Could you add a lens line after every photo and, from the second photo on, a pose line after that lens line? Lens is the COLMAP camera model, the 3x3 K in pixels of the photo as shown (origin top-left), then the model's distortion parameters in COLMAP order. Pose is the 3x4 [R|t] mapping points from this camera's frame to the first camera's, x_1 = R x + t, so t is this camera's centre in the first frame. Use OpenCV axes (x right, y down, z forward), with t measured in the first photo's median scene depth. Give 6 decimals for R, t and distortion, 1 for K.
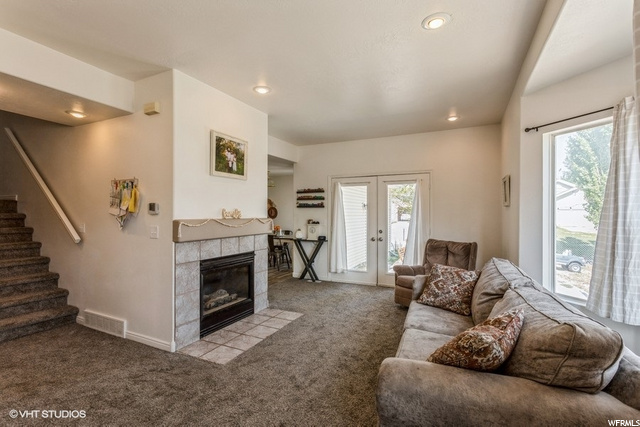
lens RADIAL K [[305.5, 0, 320.5], [0, 305.5, 216.0], [0, 0, 1]] dist [0.001681, 0.002175]
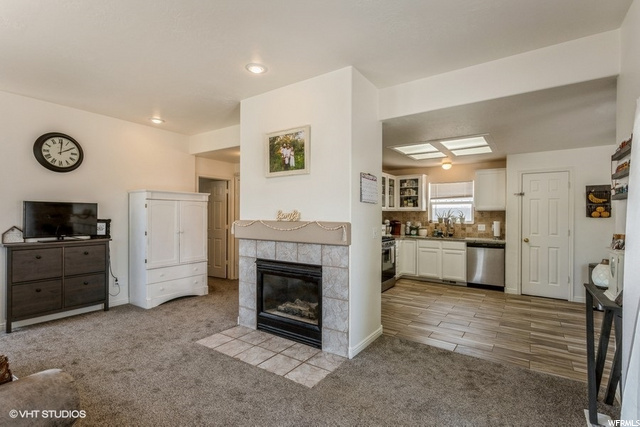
lens RADIAL K [[305.5, 0, 313.7], [0, 305.5, 215.5], [0, 0, 1]] dist [0.001681, 0.002175]
pose [[-0.165944, -0.002777, -0.986131, 0.582847], [-0.015318, 0.999883, -0.000238, -0.008434], [0.986016, 0.015067, -0.165967, 1.231319]]
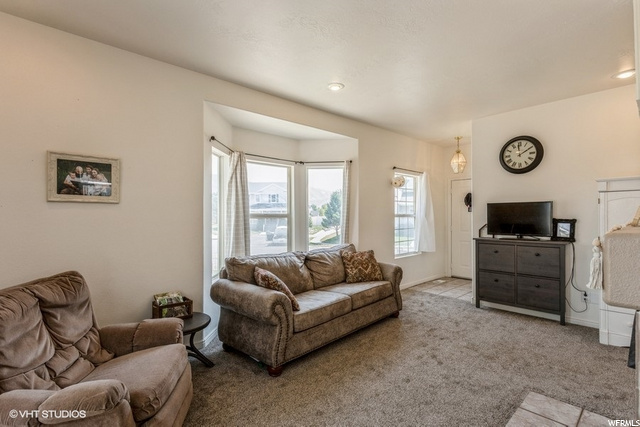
lens RADIAL K [[305.5, 0, 318.0], [0, 305.5, 219.1], [0, 0, 1]] dist [0.001681, 0.002175]
pose [[-0.926869, 0.000055, 0.375386, -0.067470], [0.007902, 0.999781, 0.019364, -0.007992], [-0.375303, 0.020915, -0.926666, 1.496342]]
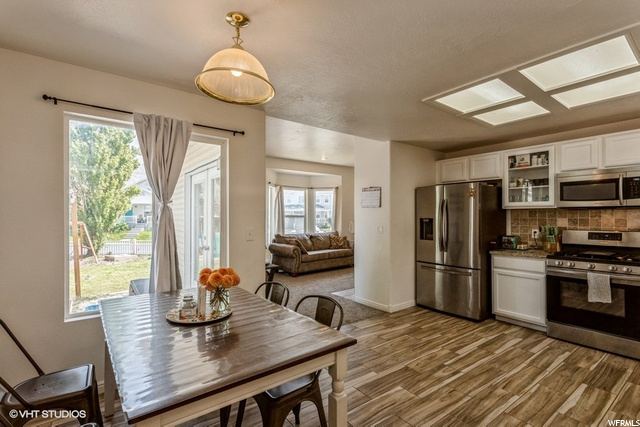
lens RADIAL K [[305.5, 0, 318.5], [0, 305.5, 214.8], [0, 0, 1]] dist [0.001681, 0.002175]
pose [[-0.885015, -0.000155, 0.465562, -0.694389], [0.002337, 0.999986, 0.004776, -0.021418], [-0.465556, 0.005315, -0.885002, 2.442650]]
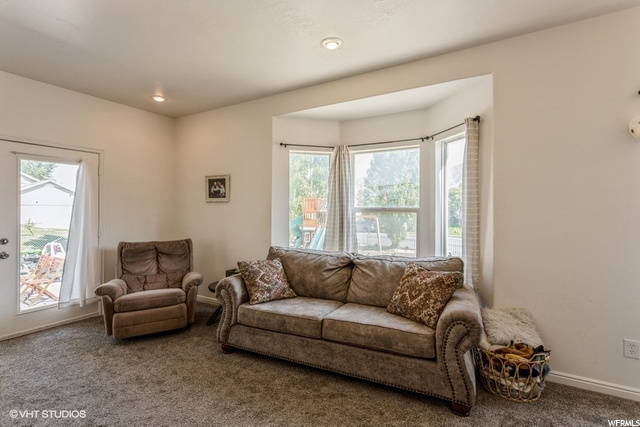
lens RADIAL K [[305.5, 0, 323.6], [0, 305.5, 209.6], [0, 0, 1]] dist [0.001681, 0.002175]
pose [[0.069745, 0.001354, 0.997564, -0.482105], [0.007990, 0.999966, -0.001916, -0.001199], [-0.997533, 0.008104, 0.069732, 0.586293]]
